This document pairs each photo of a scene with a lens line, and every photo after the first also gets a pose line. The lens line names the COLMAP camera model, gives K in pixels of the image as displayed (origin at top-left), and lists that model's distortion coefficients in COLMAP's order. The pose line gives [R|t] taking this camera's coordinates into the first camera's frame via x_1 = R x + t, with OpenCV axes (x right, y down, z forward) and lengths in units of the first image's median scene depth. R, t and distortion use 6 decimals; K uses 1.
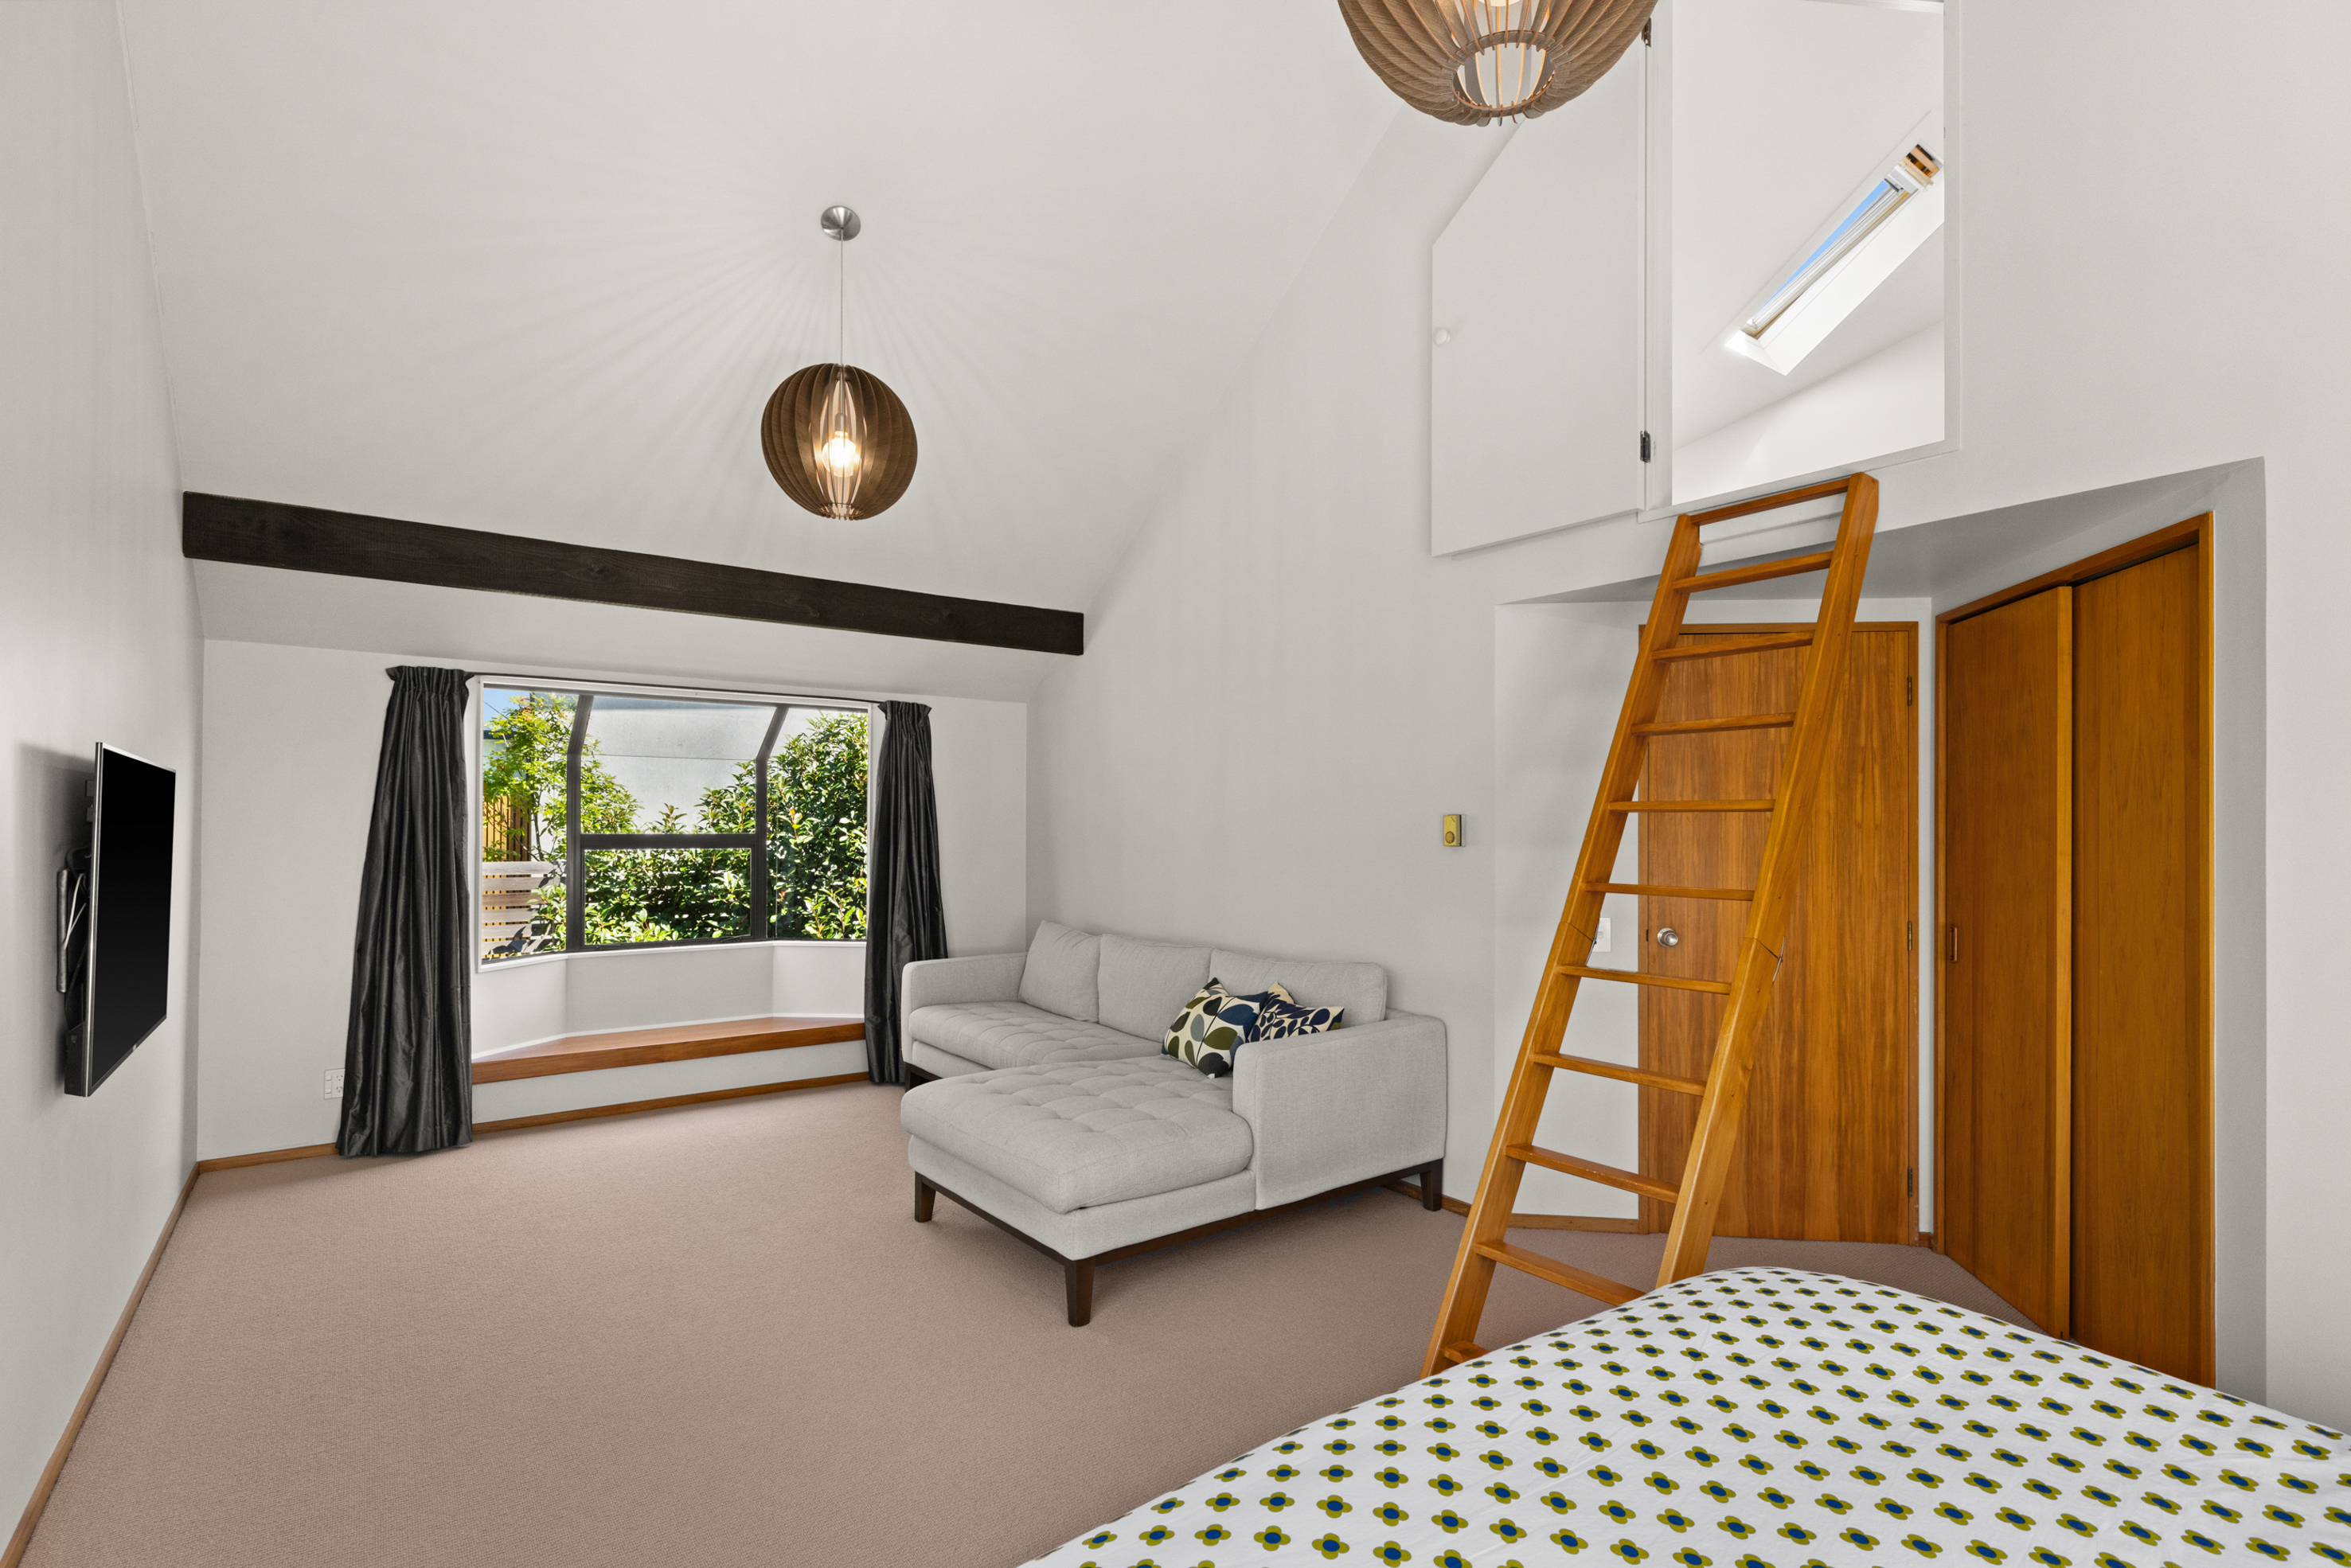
lens RADIAL K [[1080.0, 0, 1173.2], [0, 1080.0, 819.6], [0, 0, 1]] dist [0.000345, 0.000042]
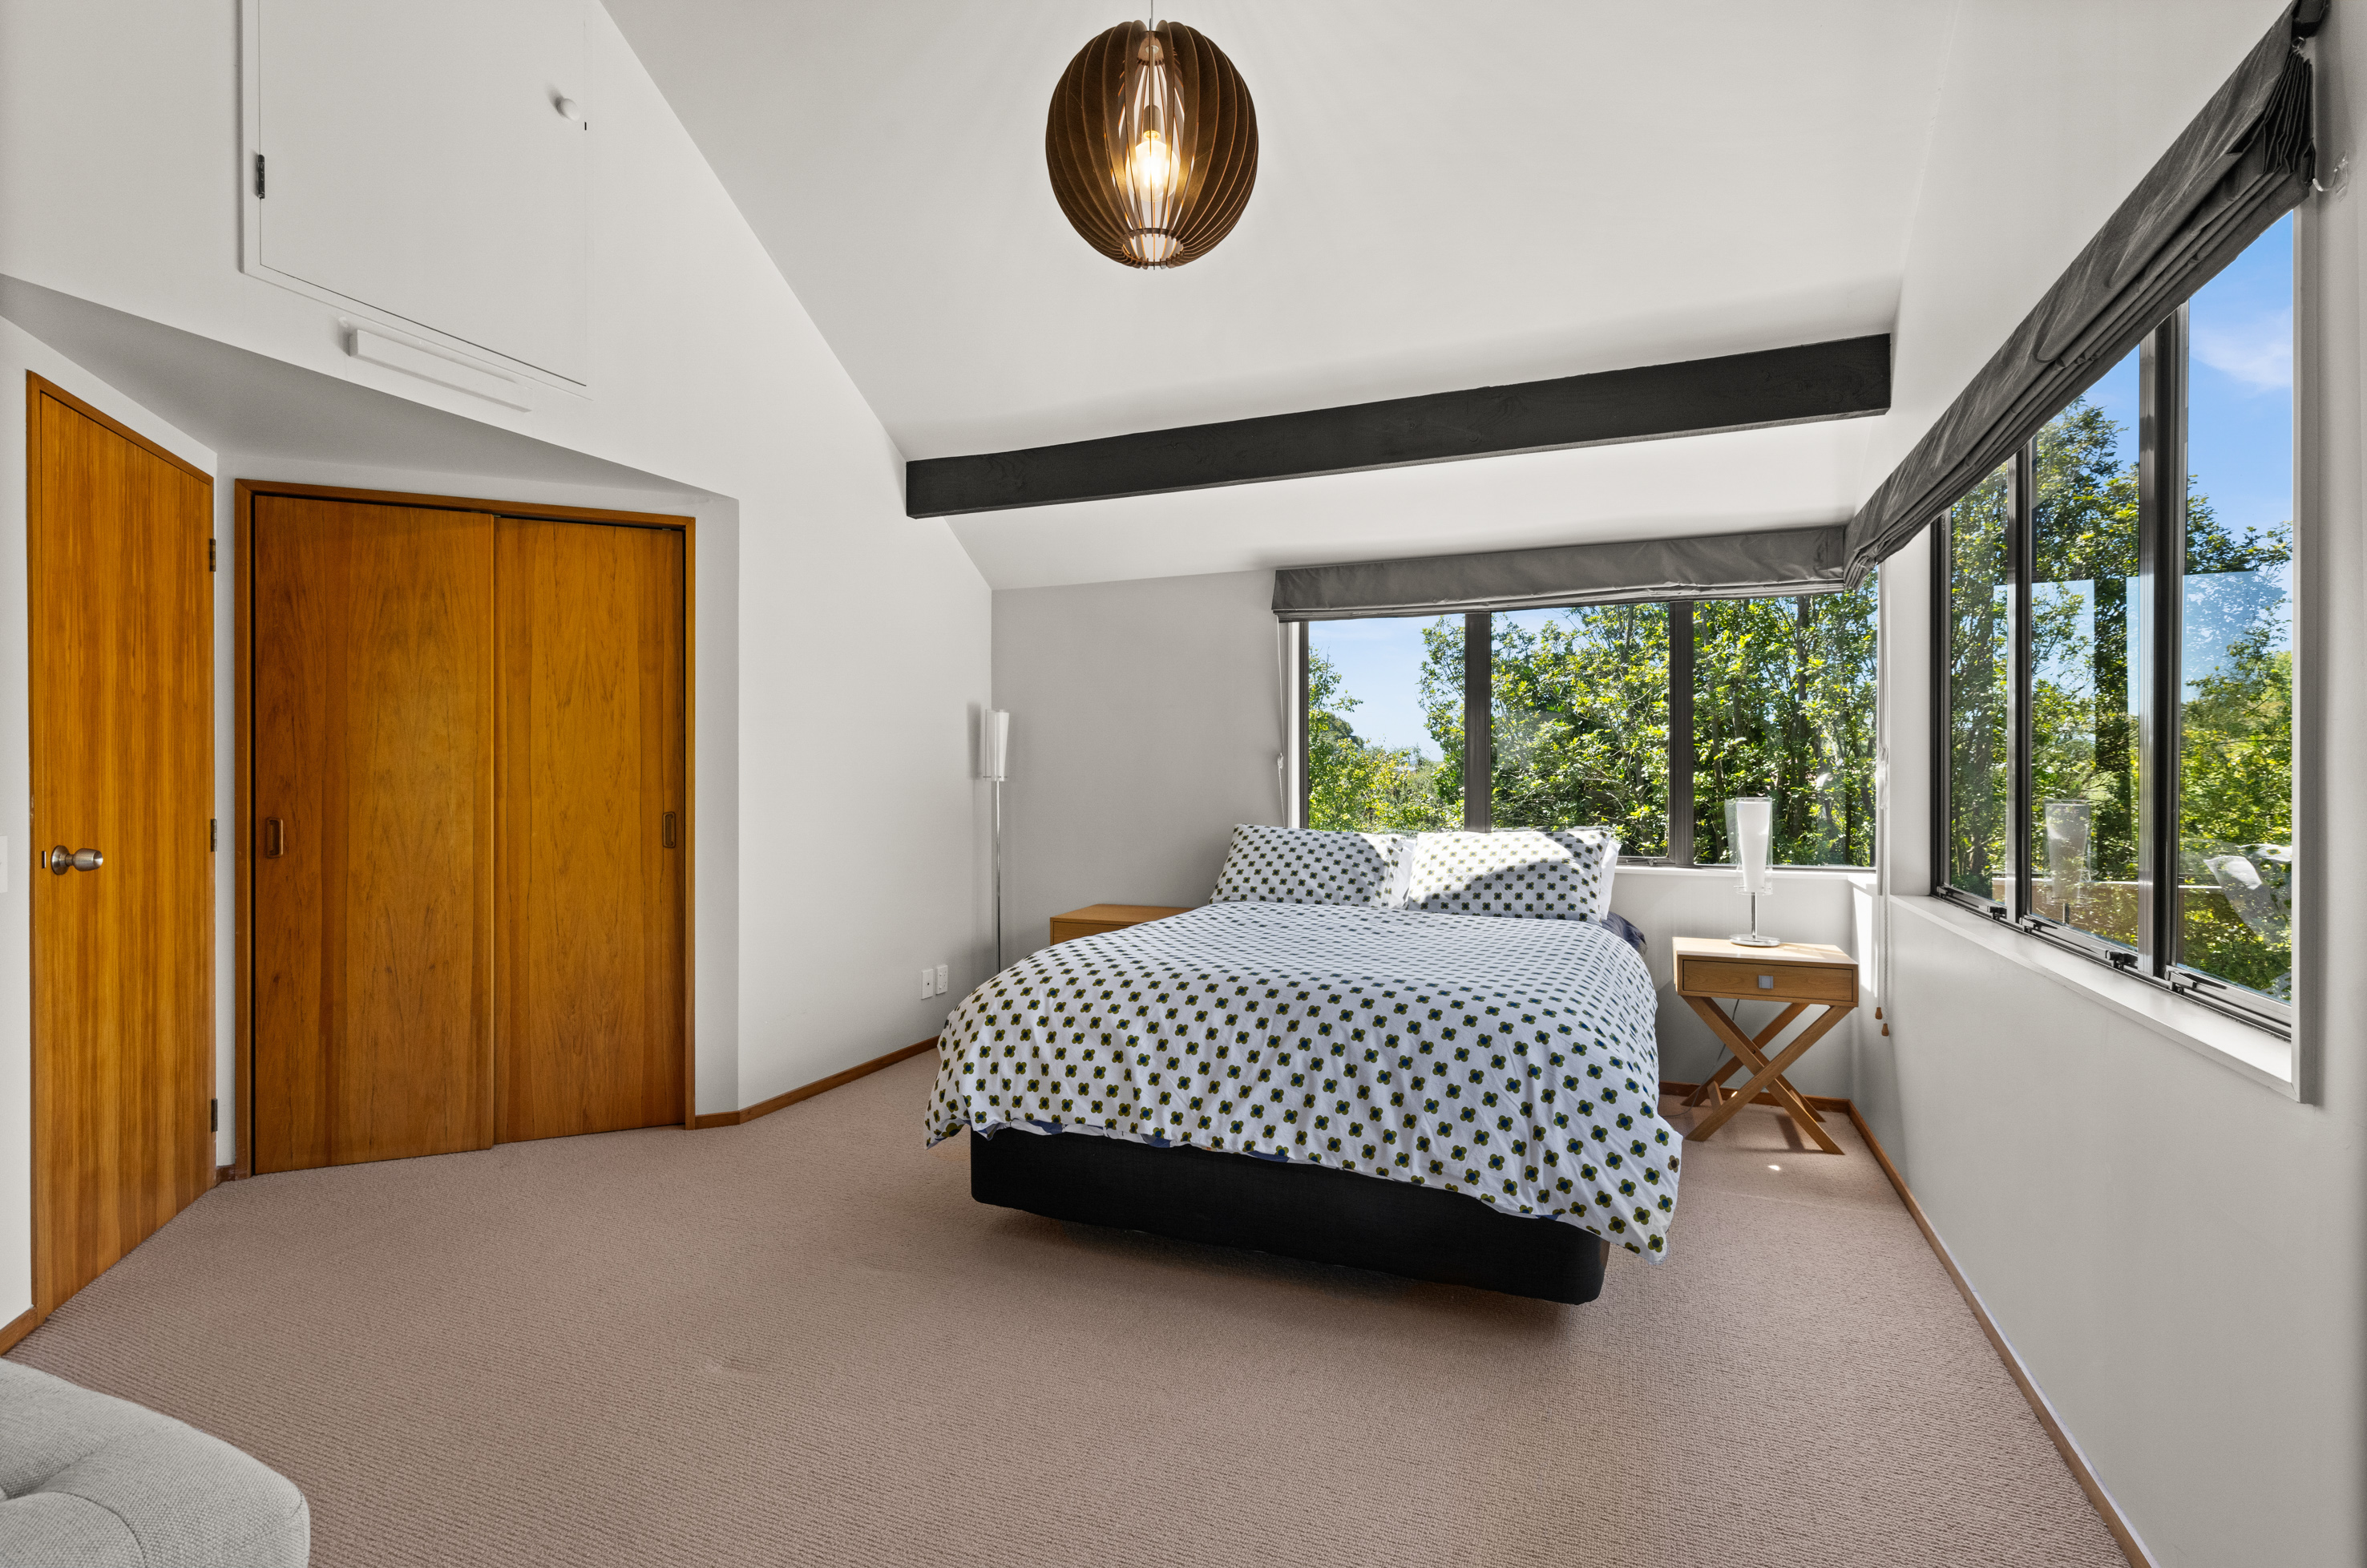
lens RADIAL K [[1147.4, 0, 1183.5], [0, 1147.4, 784.0], [0, 0, 1]] dist [0.005964, 0.000692]
pose [[-0.524825, -0.006074, 0.851189, -0.570402], [-0.008557, 0.999962, 0.001860, 0.062160], [-0.851167, -0.006307, -0.524856, 0.886178]]
